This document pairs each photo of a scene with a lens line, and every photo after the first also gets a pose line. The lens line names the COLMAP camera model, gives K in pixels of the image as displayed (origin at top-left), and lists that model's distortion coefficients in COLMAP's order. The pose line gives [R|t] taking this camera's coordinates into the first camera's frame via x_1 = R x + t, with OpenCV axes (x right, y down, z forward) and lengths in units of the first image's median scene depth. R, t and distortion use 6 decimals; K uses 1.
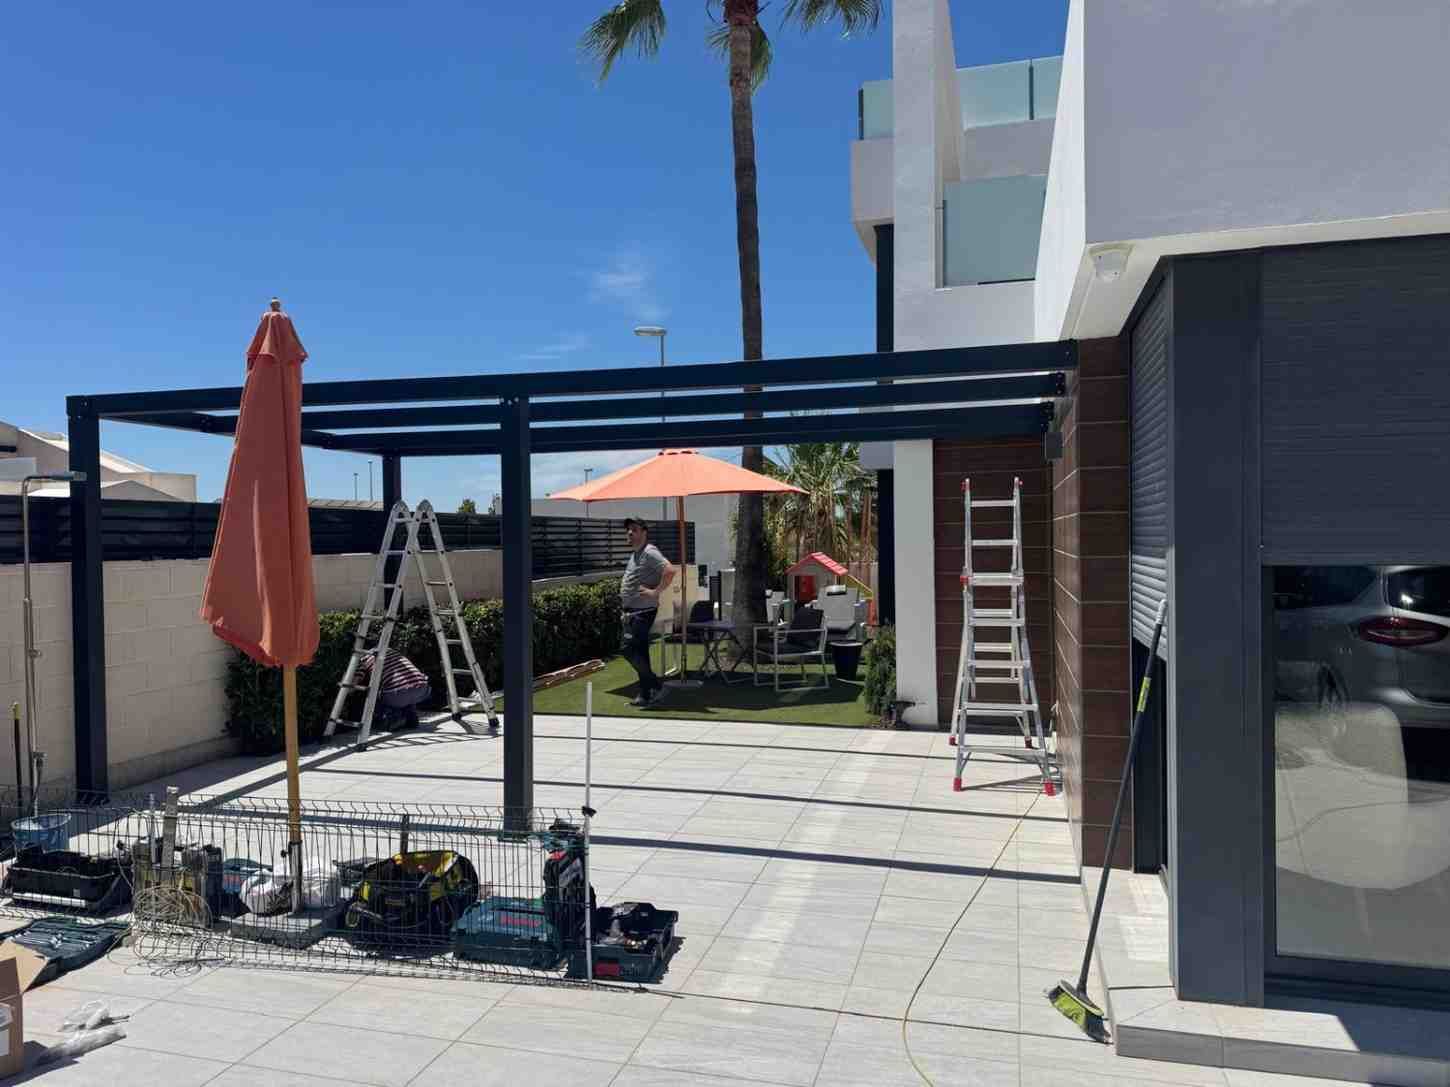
lens RADIAL K [[1002.6, 0, 742.7], [0, 1002.6, 549.0], [0, 0, 1]] dist [0.096559, -0.136428]
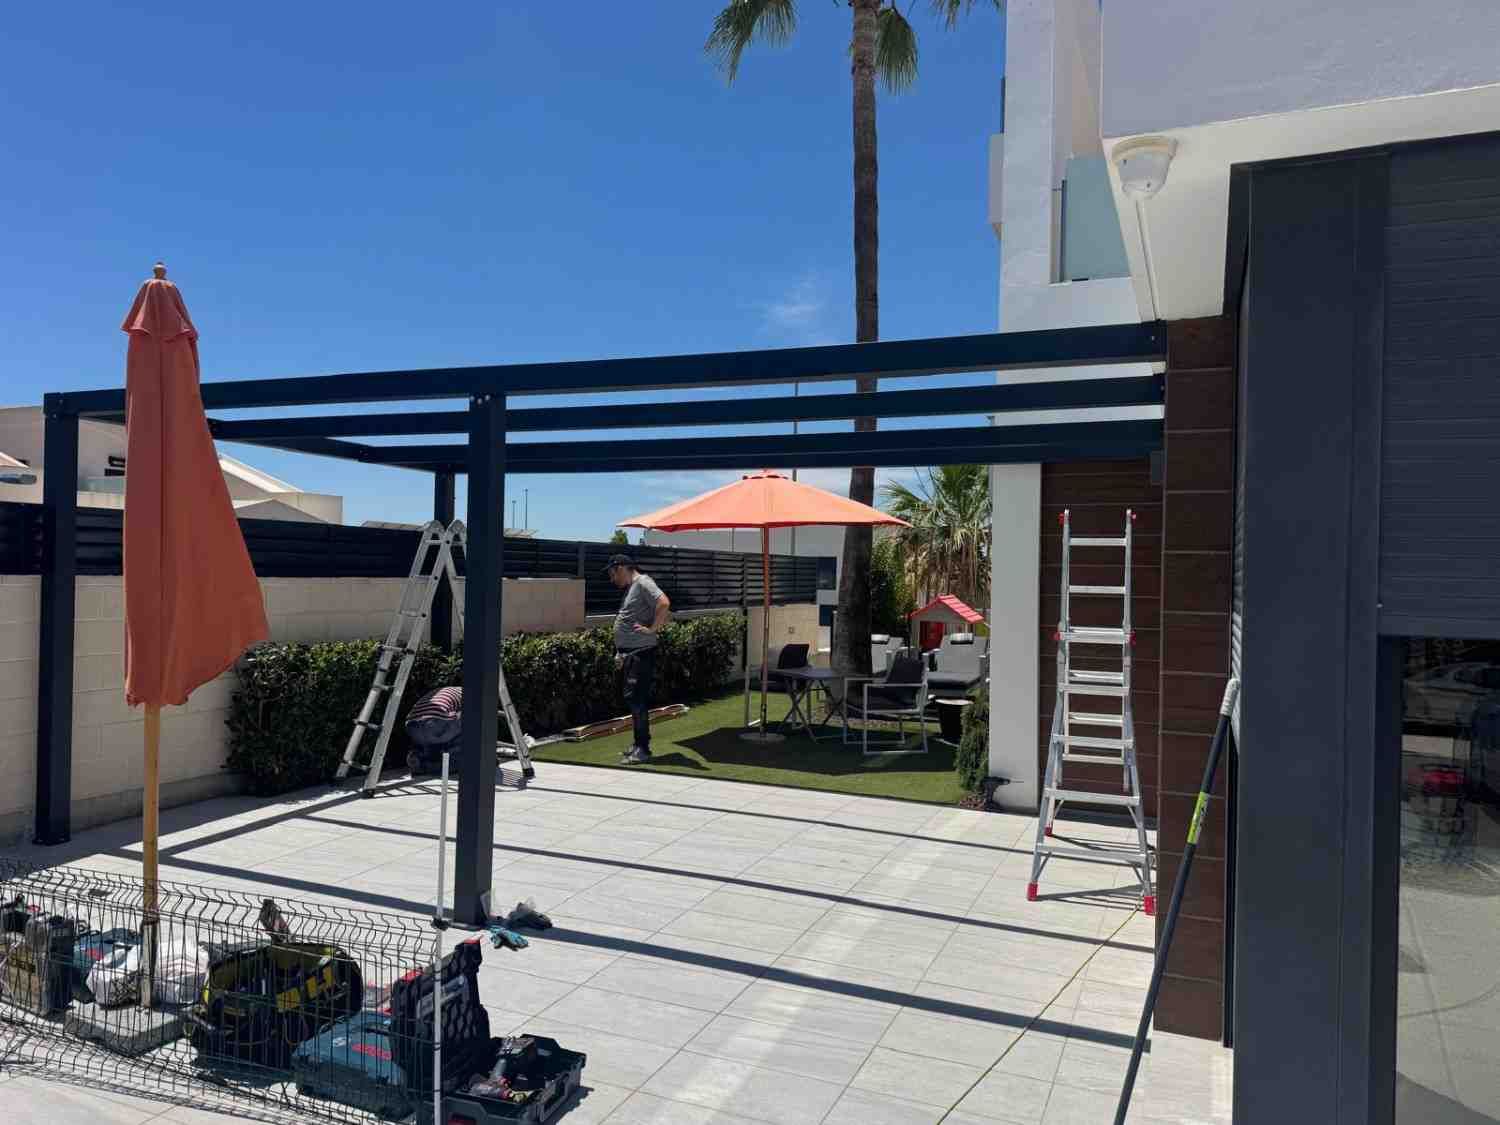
lens RADIAL K [[1046.2, 0, 773.0], [0, 1046.2, 570.5], [0, 0, 1]] dist [0.048249, -0.052010]
pose [[0.990786, 0.033164, -0.131314, 0.105503], [-0.035319, 0.999276, -0.014118, -0.000779], [0.130751, 0.018625, 0.991240, 0.138069]]
